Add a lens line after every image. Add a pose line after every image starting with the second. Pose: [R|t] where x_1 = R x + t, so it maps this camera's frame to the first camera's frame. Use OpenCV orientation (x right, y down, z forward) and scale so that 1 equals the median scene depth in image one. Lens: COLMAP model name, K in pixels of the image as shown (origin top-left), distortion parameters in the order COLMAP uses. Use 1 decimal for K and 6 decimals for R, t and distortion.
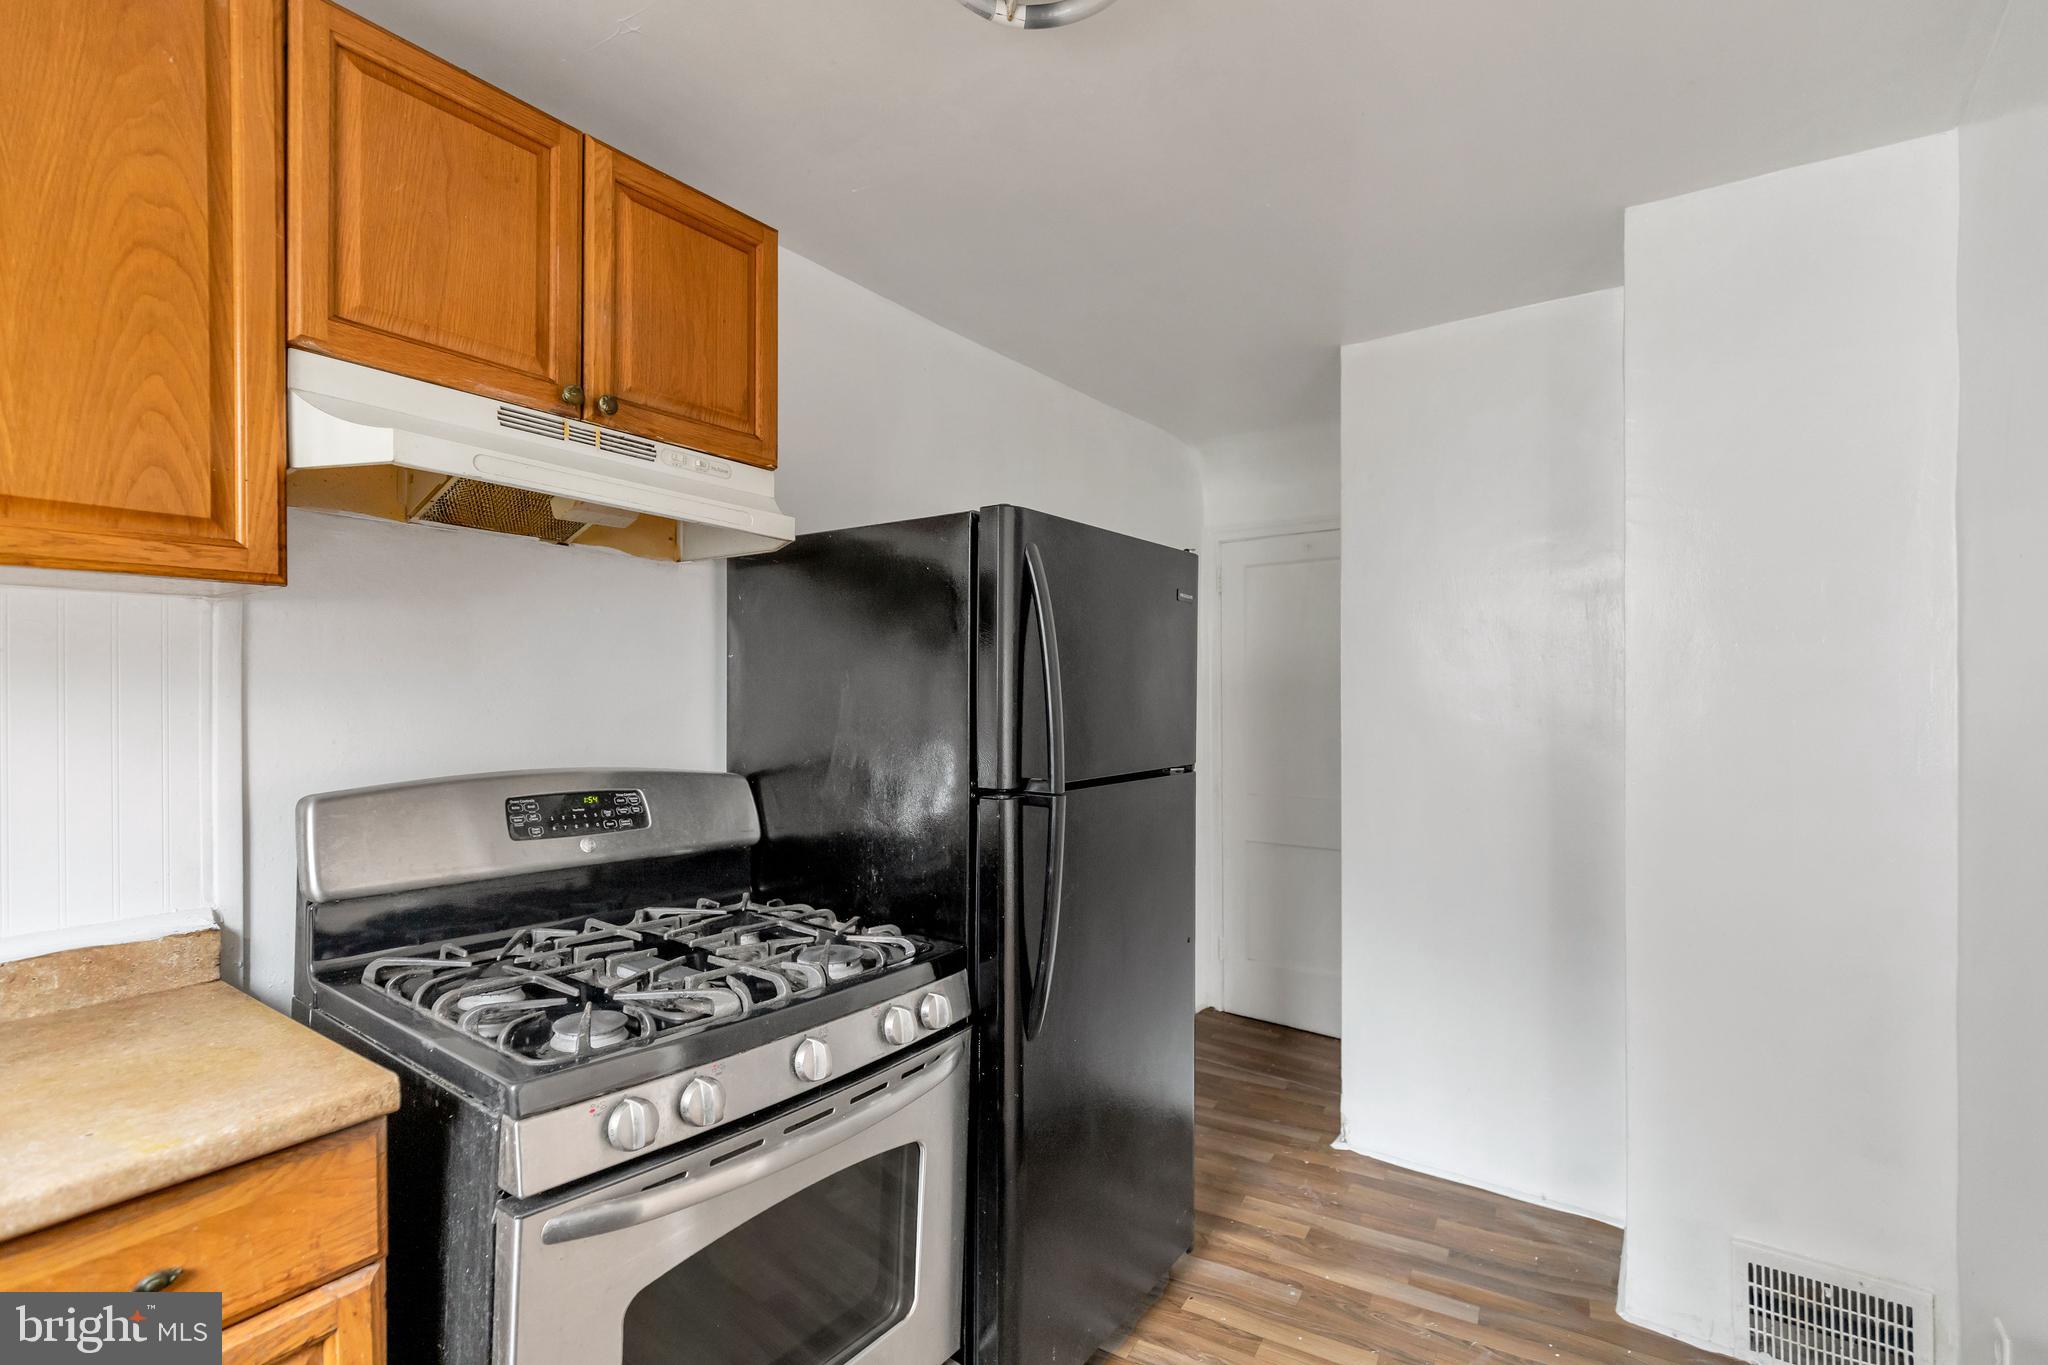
lens RADIAL K [[950.2, 0, 1019.8], [0, 950.2, 690.5], [0, 0, 1]] dist [0.004842, 0.000232]
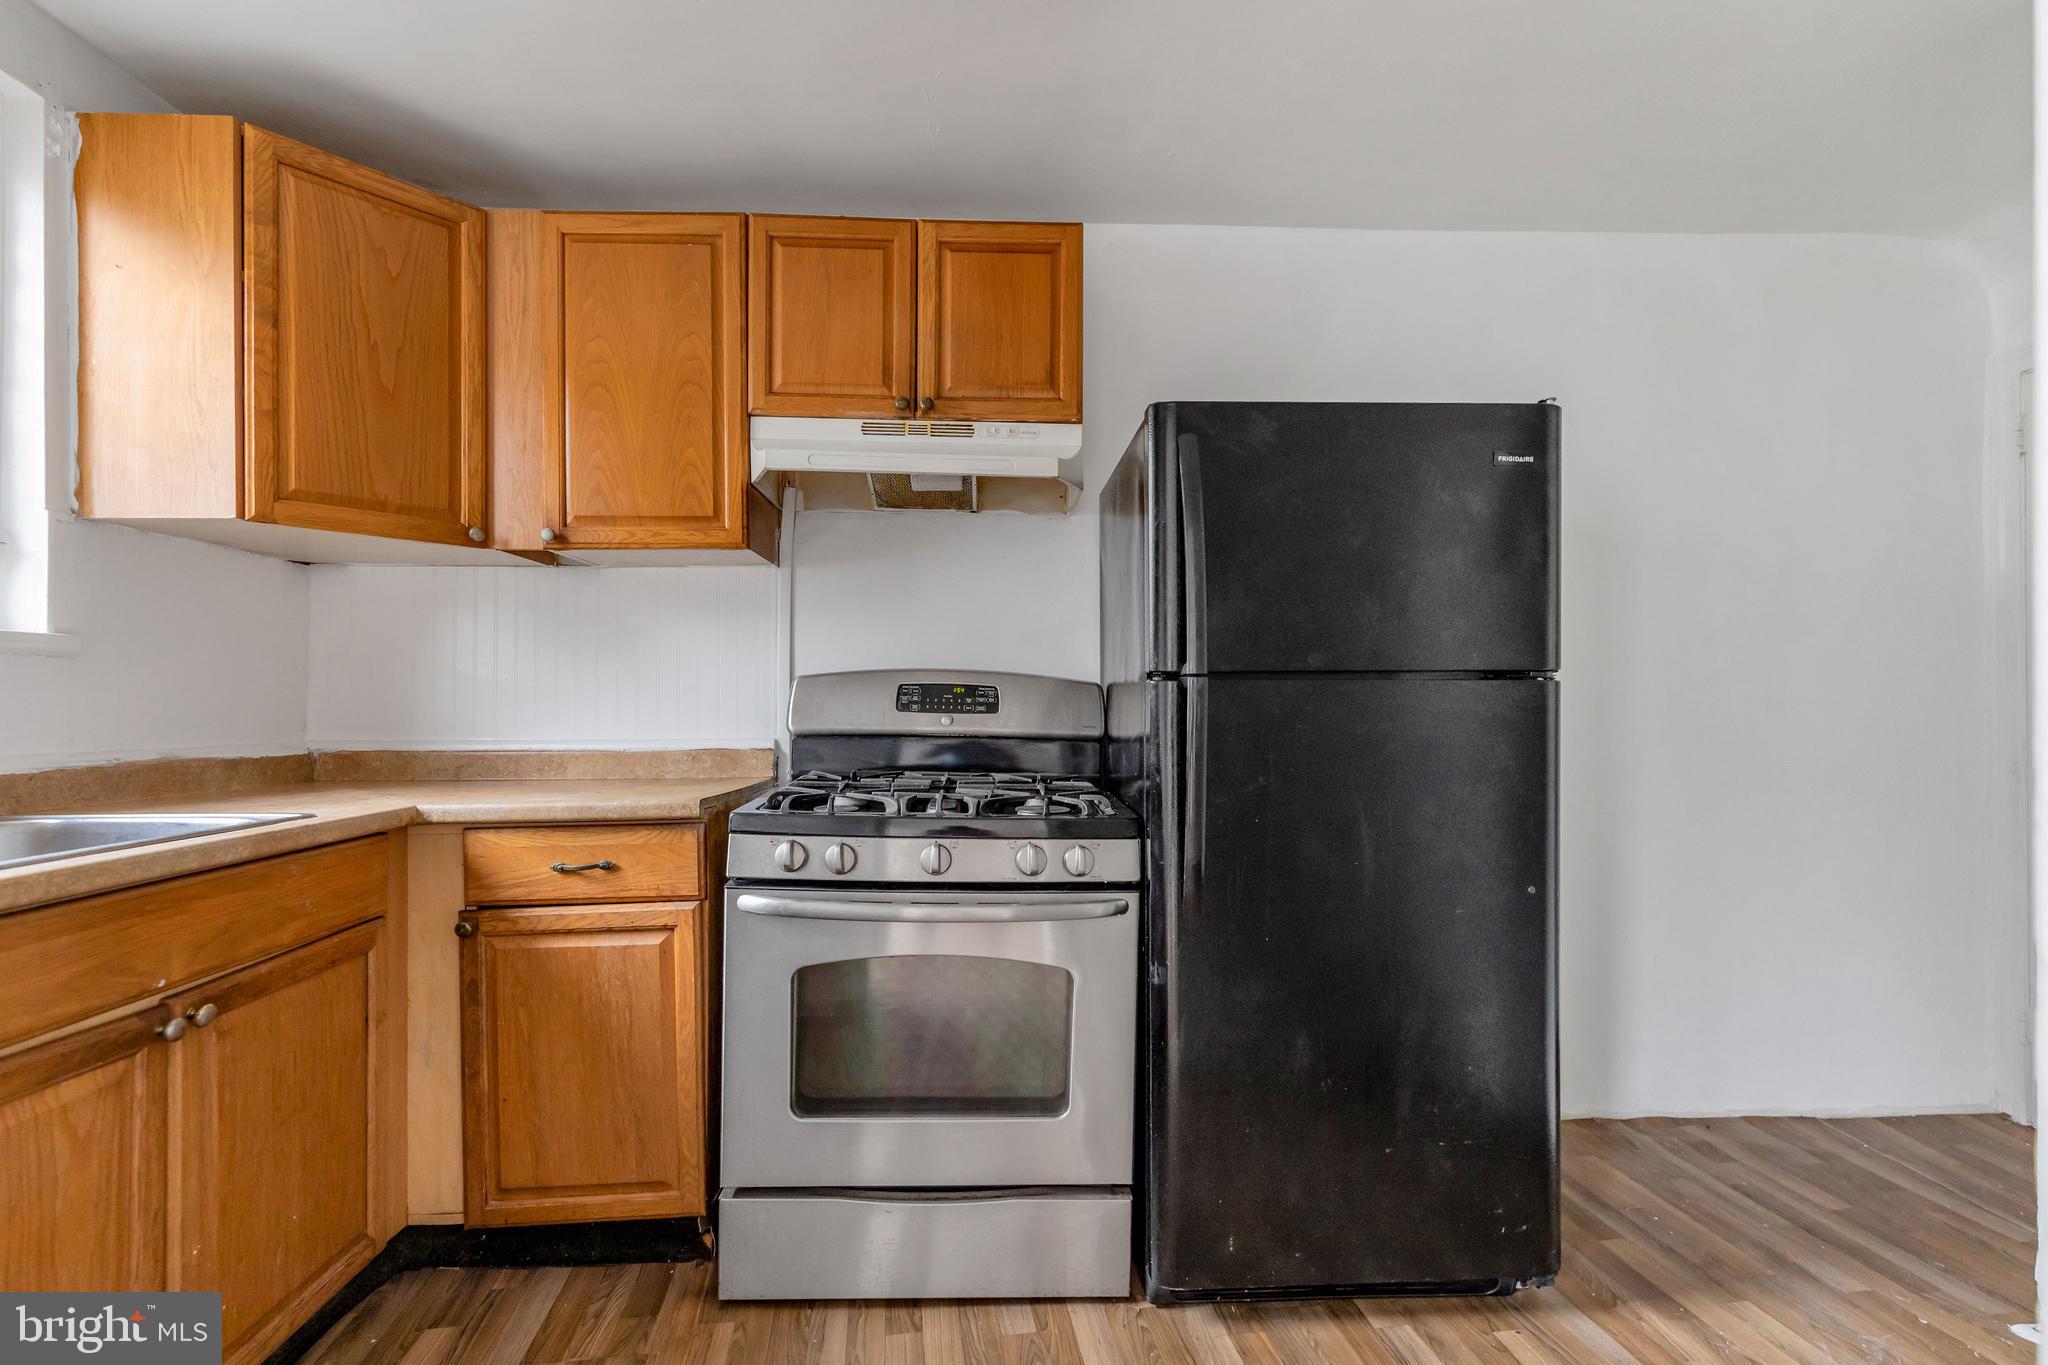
lens RADIAL K [[950.2, 0, 1022.2], [0, 950.2, 694.4], [0, 0, 1]] dist [0.004842, 0.000232]
pose [[0.613441, -0.006710, -0.789712, 0.762772], [0.003835, 0.999977, -0.005518, 0.140251], [0.789731, 0.000356, 0.613453, 0.239629]]
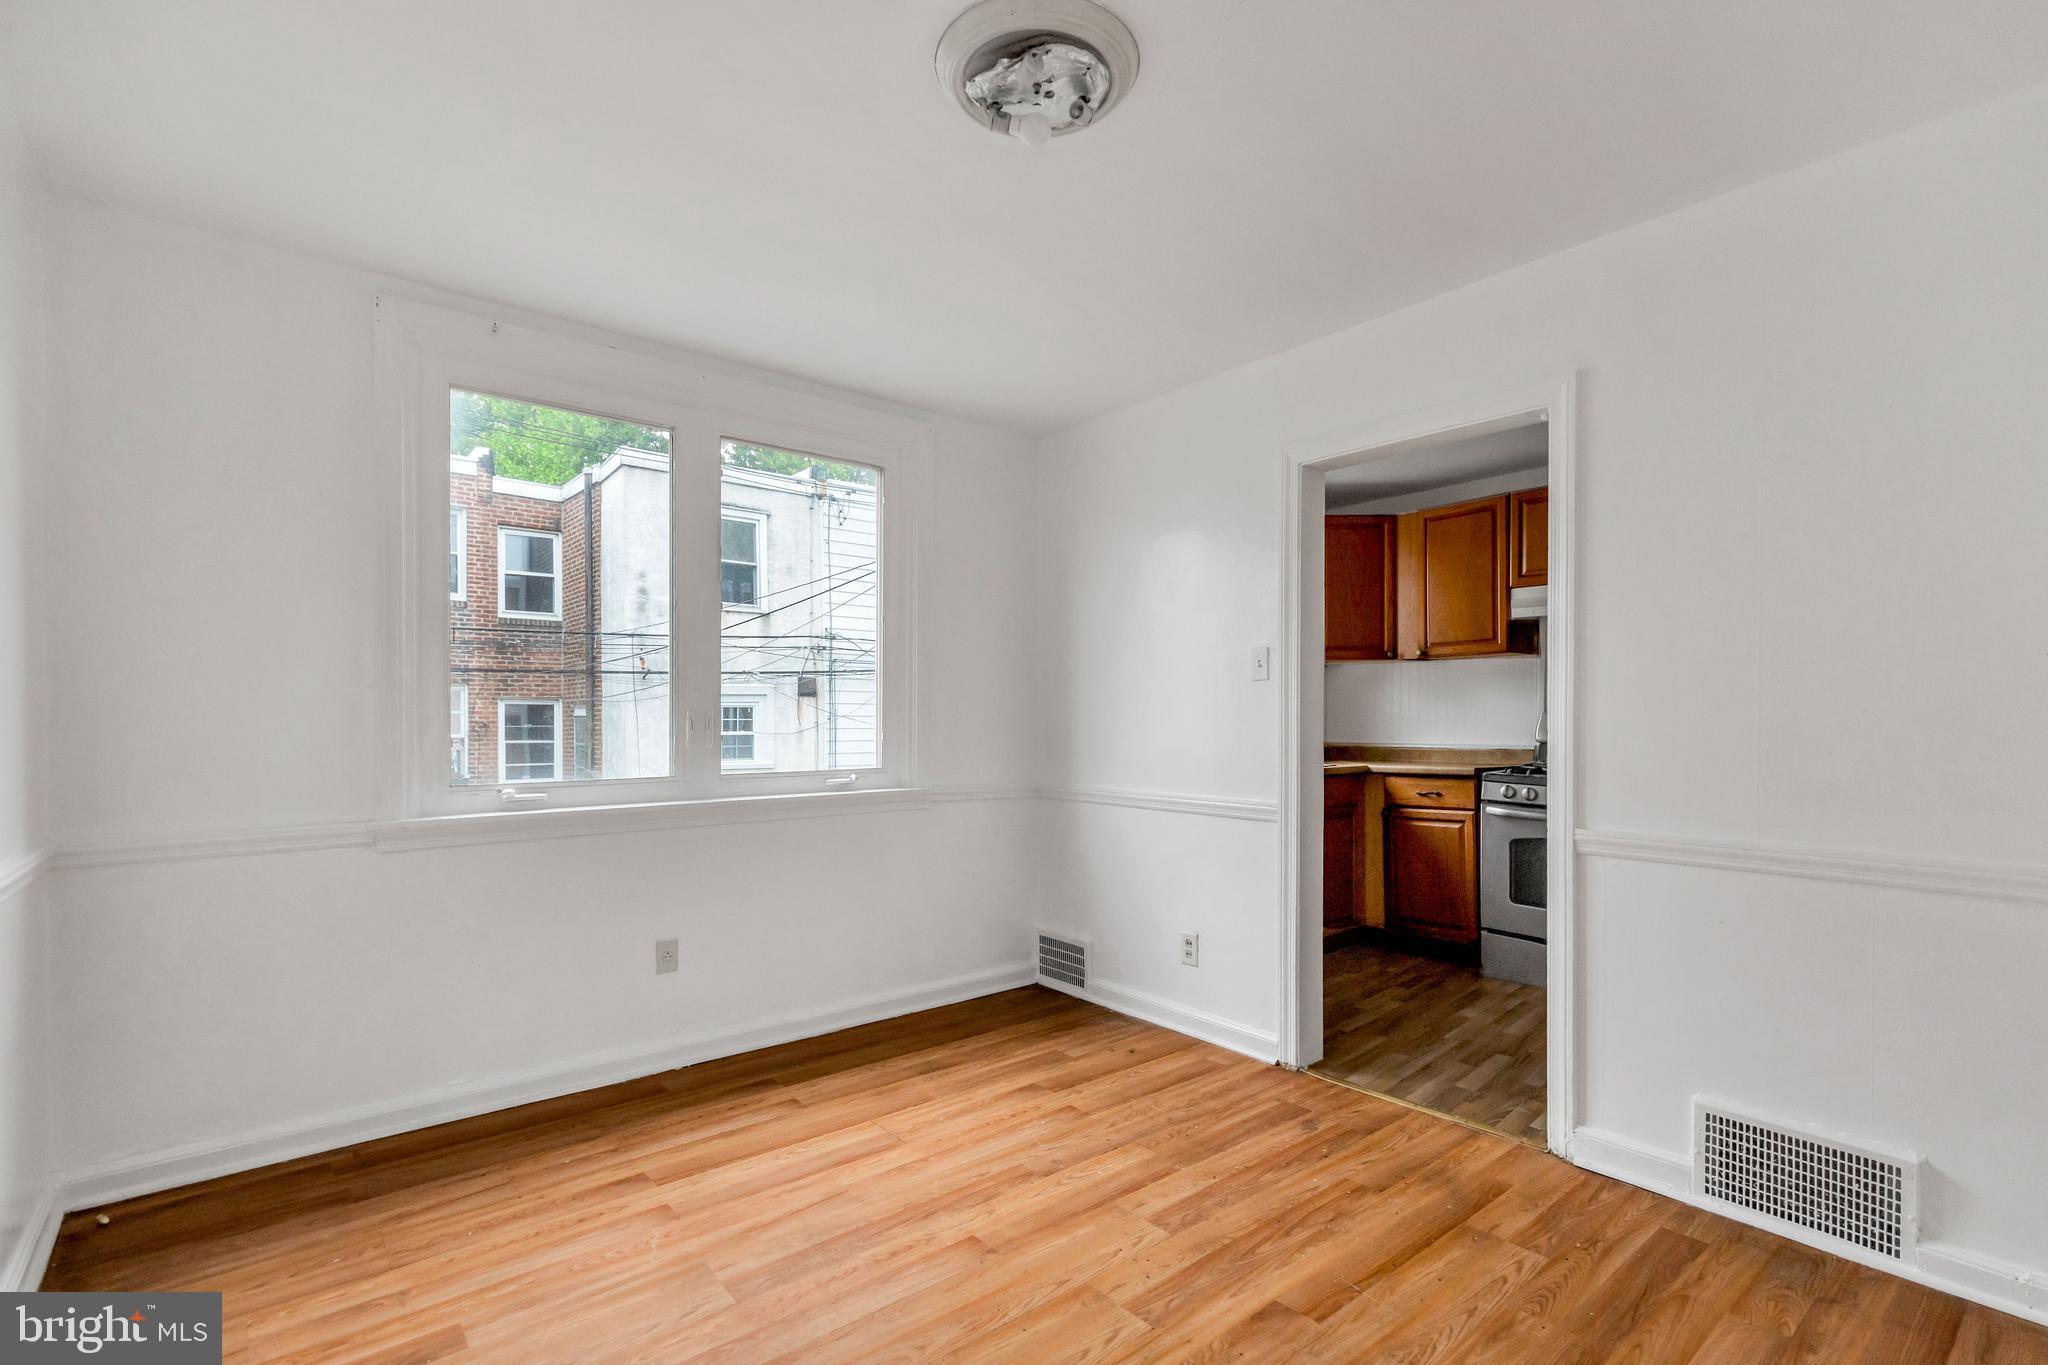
lens RADIAL K [[950.2, 0, 1019.0], [0, 950.2, 719.6], [0, 0, 1]] dist [0.004842, 0.000232]
pose [[-0.262262, 0.003935, -0.964989, 2.649779], [0.006868, 0.999974, 0.002211, 0.104949], [0.964972, -0.006048, -0.262282, 0.088202]]
